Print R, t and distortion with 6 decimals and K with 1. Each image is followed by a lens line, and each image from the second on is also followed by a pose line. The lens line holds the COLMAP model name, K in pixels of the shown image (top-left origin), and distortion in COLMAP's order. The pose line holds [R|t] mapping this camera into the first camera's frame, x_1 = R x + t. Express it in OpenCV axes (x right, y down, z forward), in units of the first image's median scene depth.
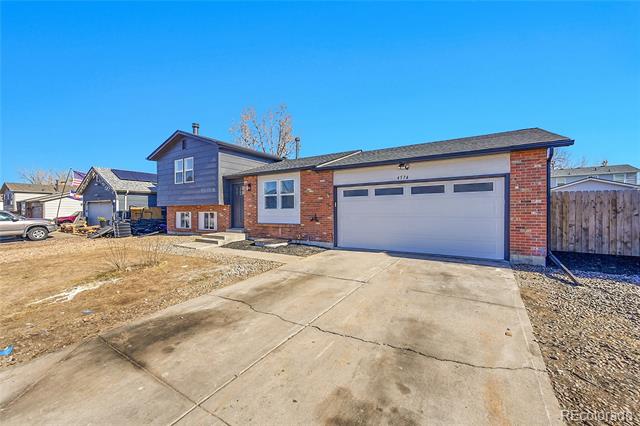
lens RADIAL K [[257.2, 0, 329.0], [0, 257.2, 210.5], [0, 0, 1]] dist [0.000536, 0.000261]
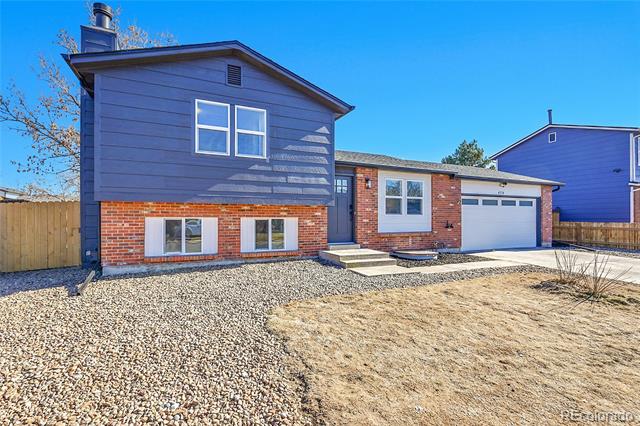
lens RADIAL K [[302.5, 0, 323.8], [0, 302.5, 217.9], [0, 0, 1]] dist [0.009434, 0.000428]
pose [[0.549169, 0.011522, 0.835632, -1.202622], [-0.000984, 0.999913, -0.013141, 0.018283], [-0.835711, 0.006394, 0.549133, 0.714230]]
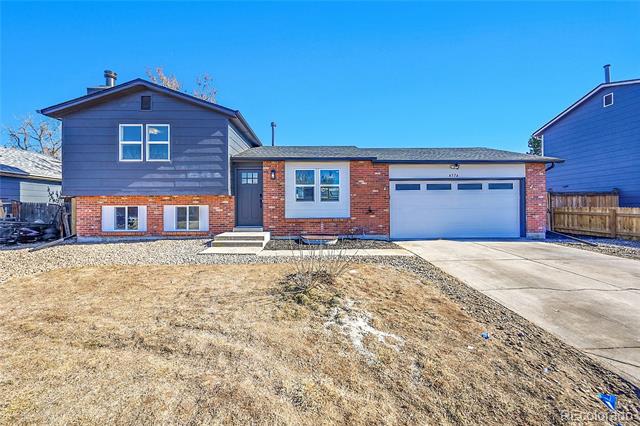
lens RADIAL K [[257.2, 0, 316.8], [0, 257.2, 206.7], [0, 0, 1]] dist [0.000536, 0.000261]
pose [[0.839612, 0.001184, 0.543186, -0.709125], [0.001684, 0.999987, -0.004784, 0.016928], [-0.543185, 0.004932, 0.839599, 0.269256]]
